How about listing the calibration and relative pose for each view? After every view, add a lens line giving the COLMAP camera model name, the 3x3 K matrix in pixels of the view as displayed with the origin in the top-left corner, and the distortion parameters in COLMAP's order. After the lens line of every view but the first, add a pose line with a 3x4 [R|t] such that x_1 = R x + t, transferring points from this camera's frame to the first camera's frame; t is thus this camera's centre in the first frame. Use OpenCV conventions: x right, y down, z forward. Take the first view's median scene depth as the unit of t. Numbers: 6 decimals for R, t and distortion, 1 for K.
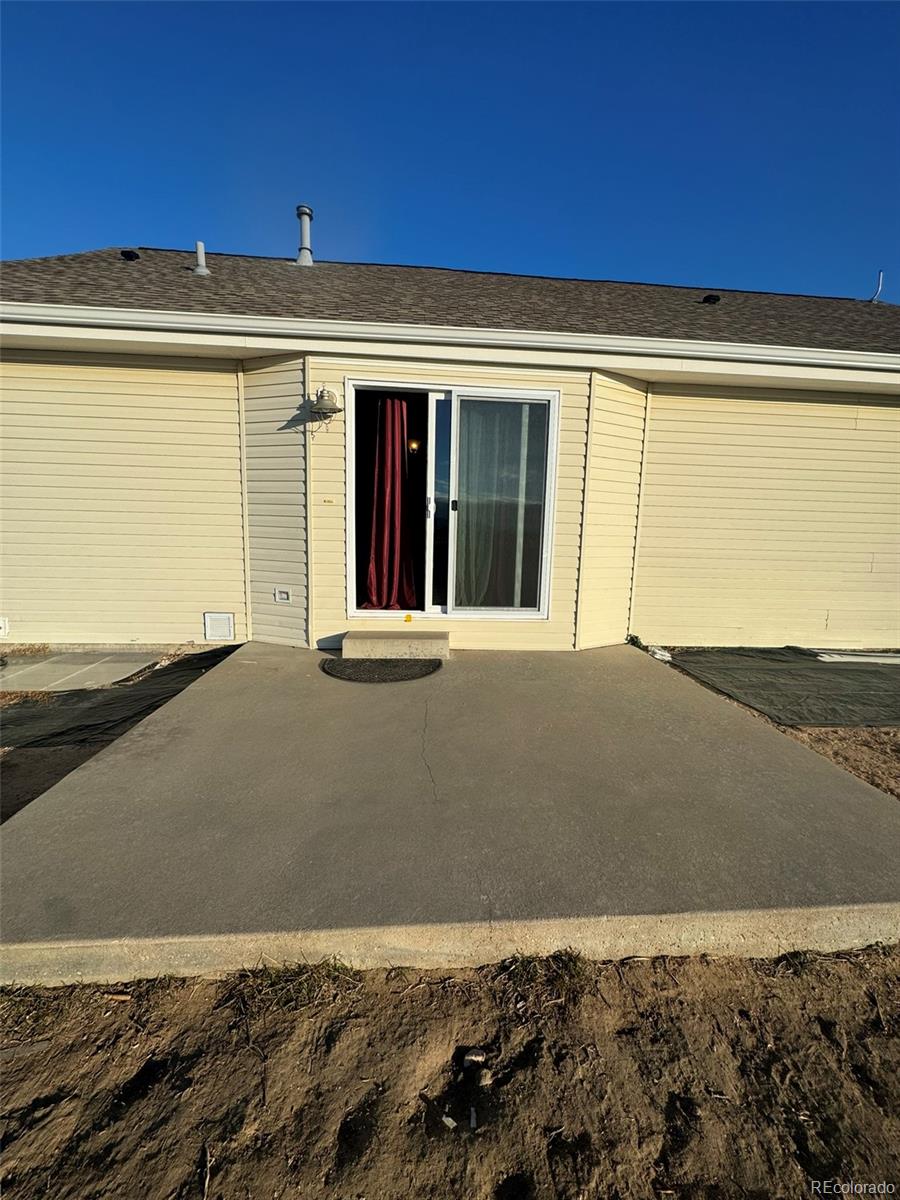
lens RADIAL K [[479.6, 0, 451.3], [0, 479.6, 600.5], [0, 0, 1]] dist [0.000992, 0.000005]
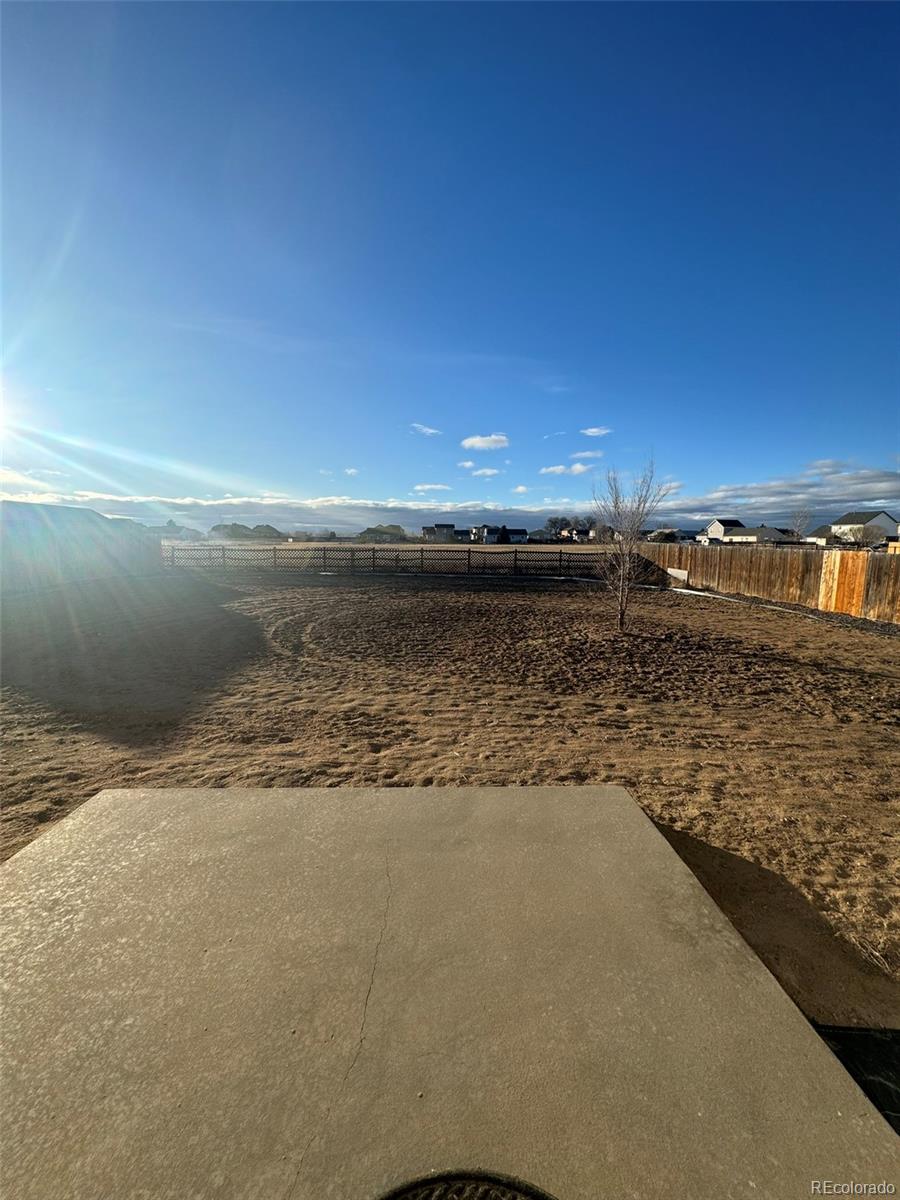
lens RADIAL K [[479.6, 0, 450.1], [0, 479.6, 600.1], [0, 0, 1]] dist [0.000992, 0.000005]
pose [[-0.998243, -0.036654, 0.046560, -0.220754], [-0.022267, 0.960180, 0.278493, -0.562952], [-0.054914, 0.276967, -0.959309, 1.873199]]
